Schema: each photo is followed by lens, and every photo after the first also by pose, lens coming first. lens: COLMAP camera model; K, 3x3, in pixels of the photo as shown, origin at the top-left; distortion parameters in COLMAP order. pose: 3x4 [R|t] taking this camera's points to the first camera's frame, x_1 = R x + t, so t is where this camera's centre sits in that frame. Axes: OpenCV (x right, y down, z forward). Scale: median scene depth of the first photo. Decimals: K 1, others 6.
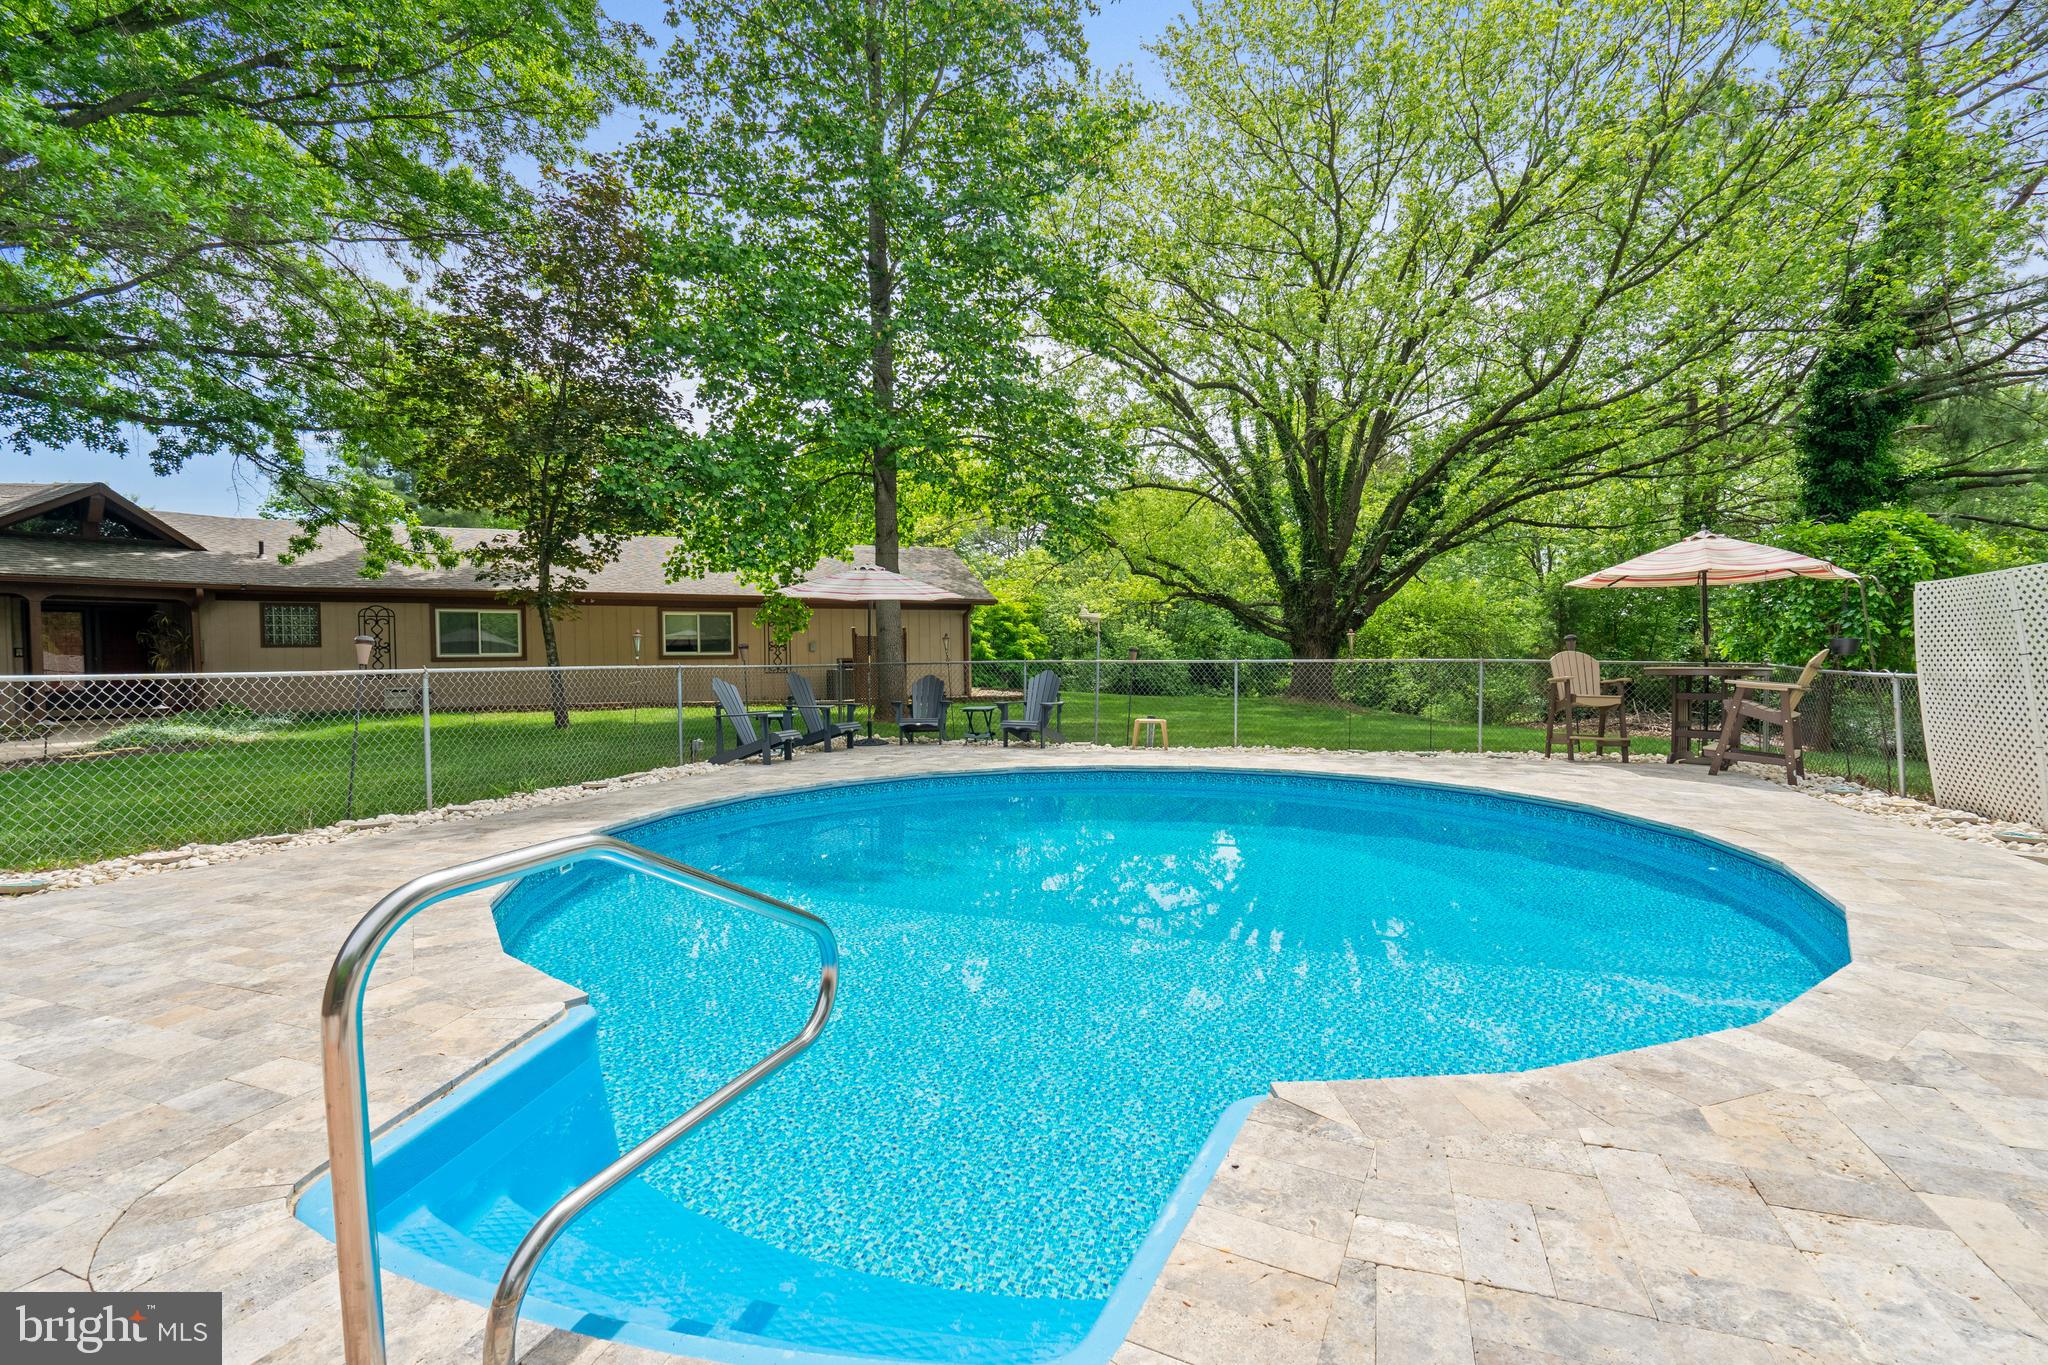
lens RADIAL K [[933.2, 0, 1024.0], [0, 933.2, 682.5], [0, 0, 1]] dist [-0.001566, 0.000051]
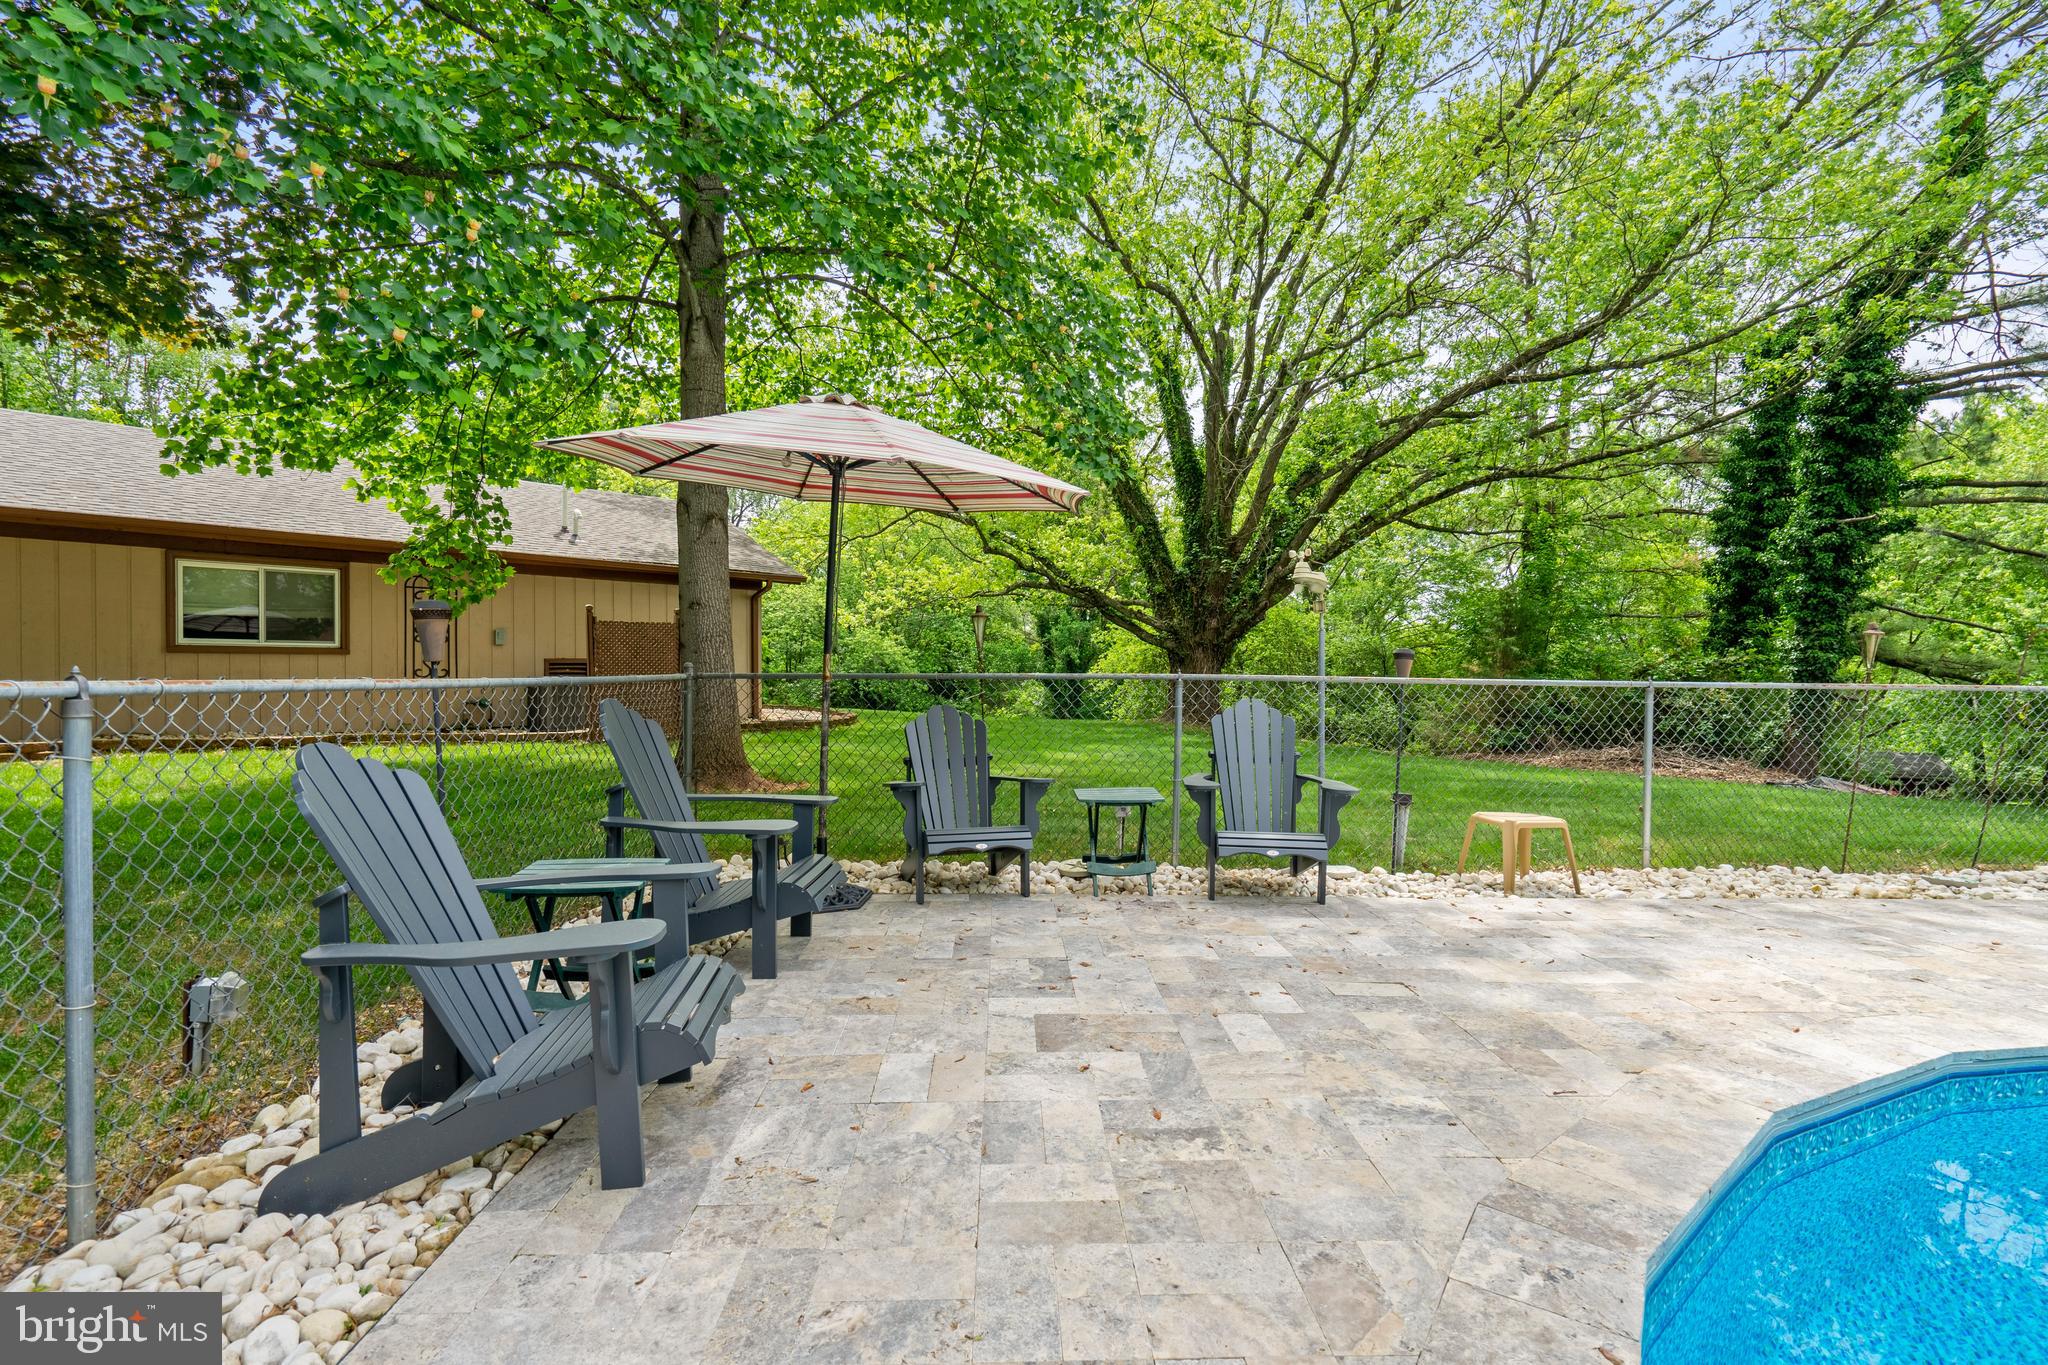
lens RADIAL K [[915.4, 0, 988.7], [0, 915.4, 678.4], [0, 0, 1]] dist [0.000209, 0.000053]
pose [[0.947773, 0.016783, 0.318504, -0.162034], [-0.012622, 0.999806, -0.015123, -0.011453], [-0.318696, 0.010313, 0.947801, 0.496668]]
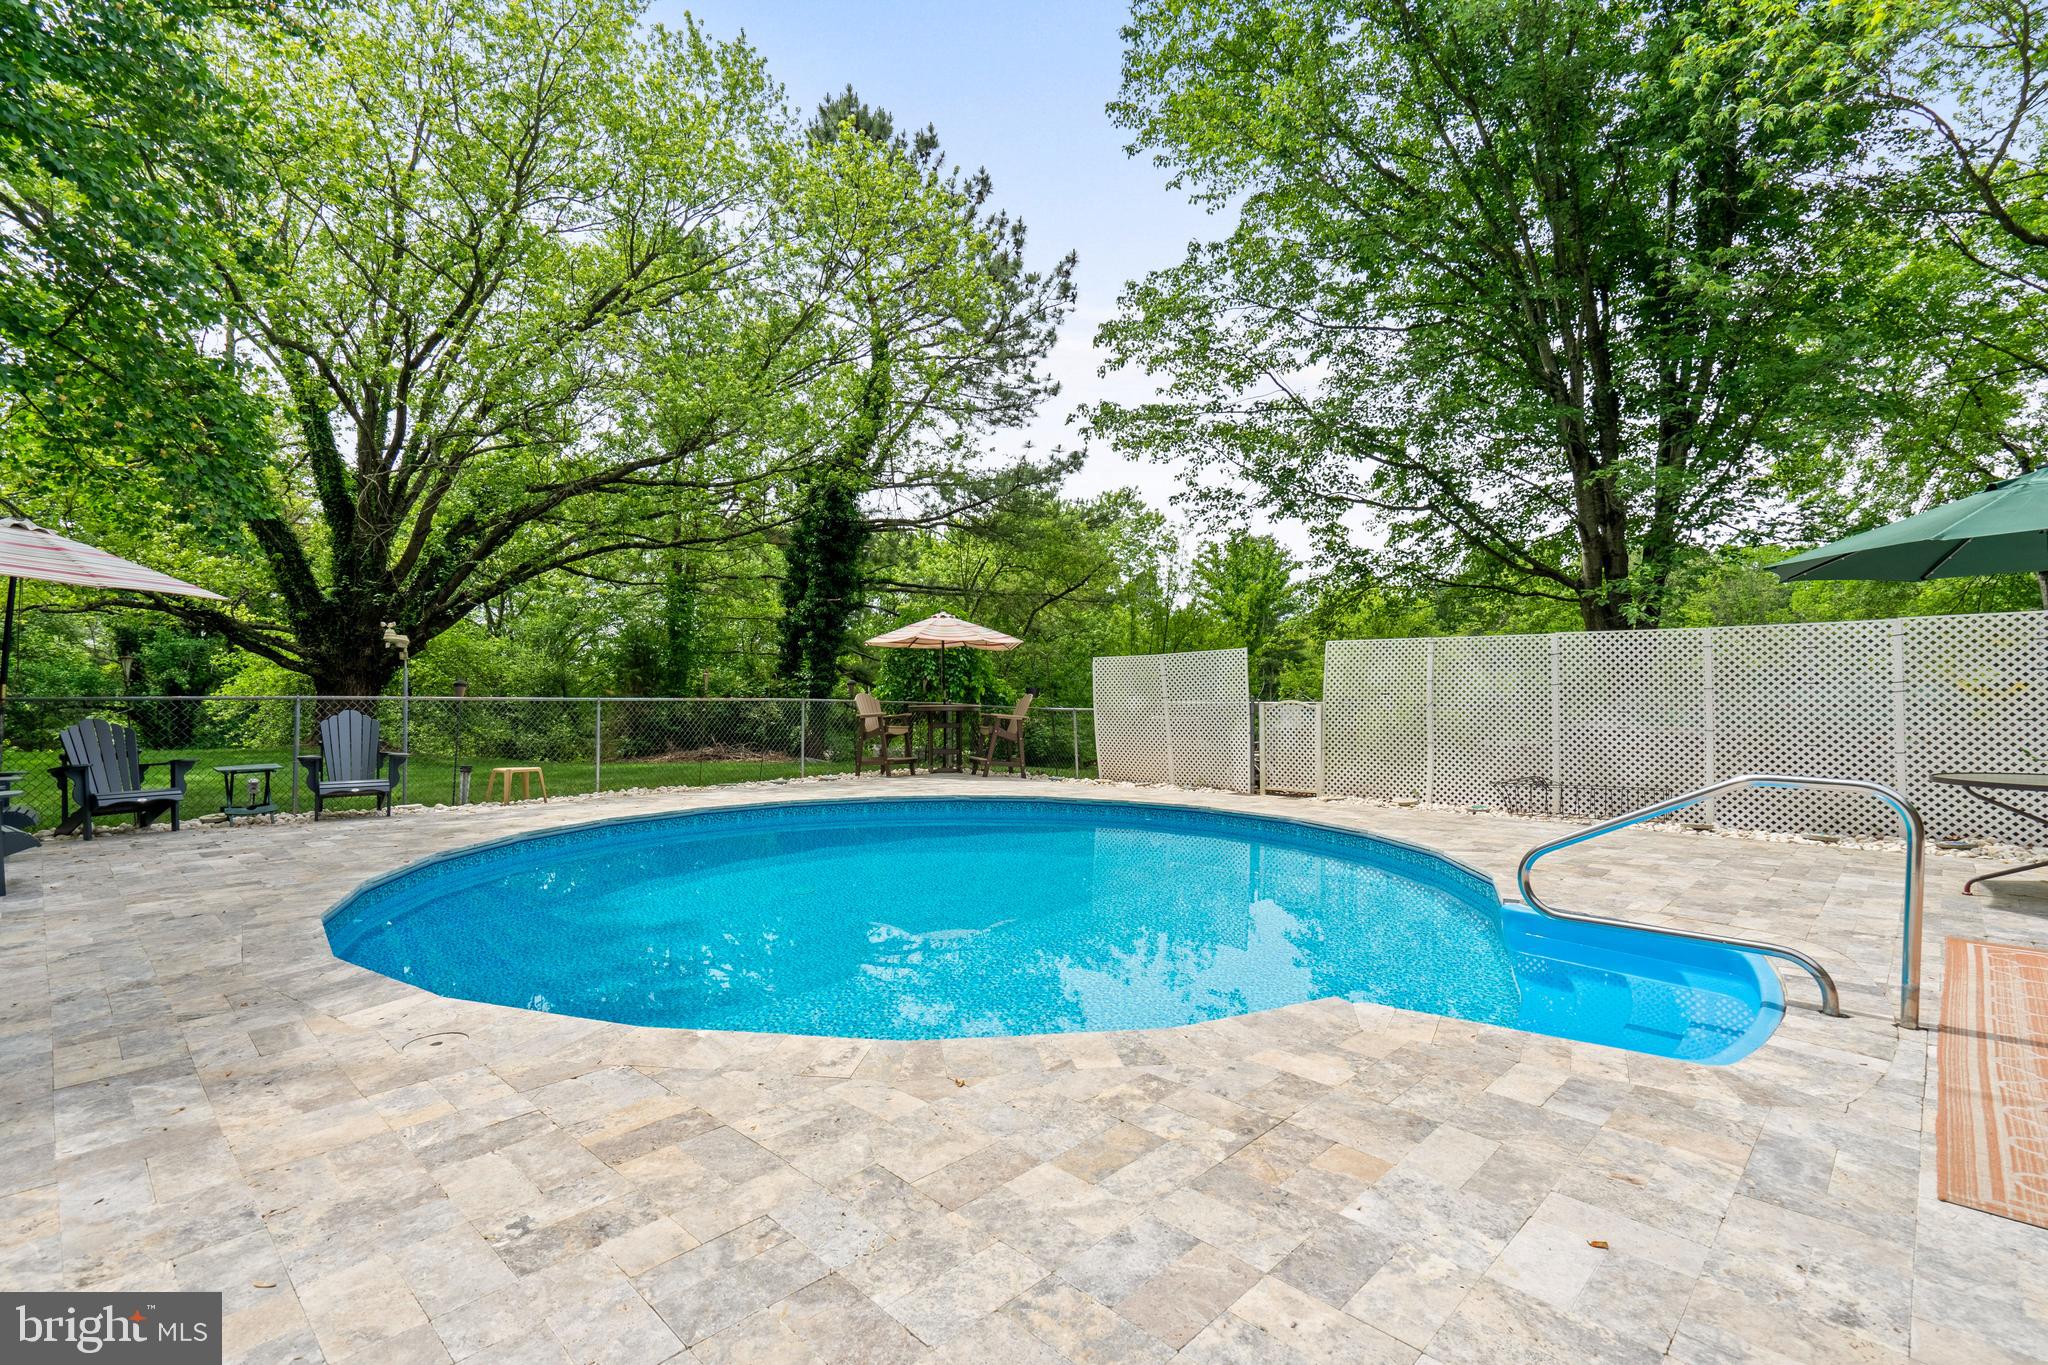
lens RADIAL K [[924.7, 0, 1043.9], [0, 924.7, 682.3], [0, 0, 1]] dist [-0.000077, 0.000080]
pose [[0.387721, 0.024536, 0.921450, -0.320684], [0.018887, 0.999224, -0.034555, -0.000206], [-0.921583, 0.030801, 0.386957, 0.176977]]
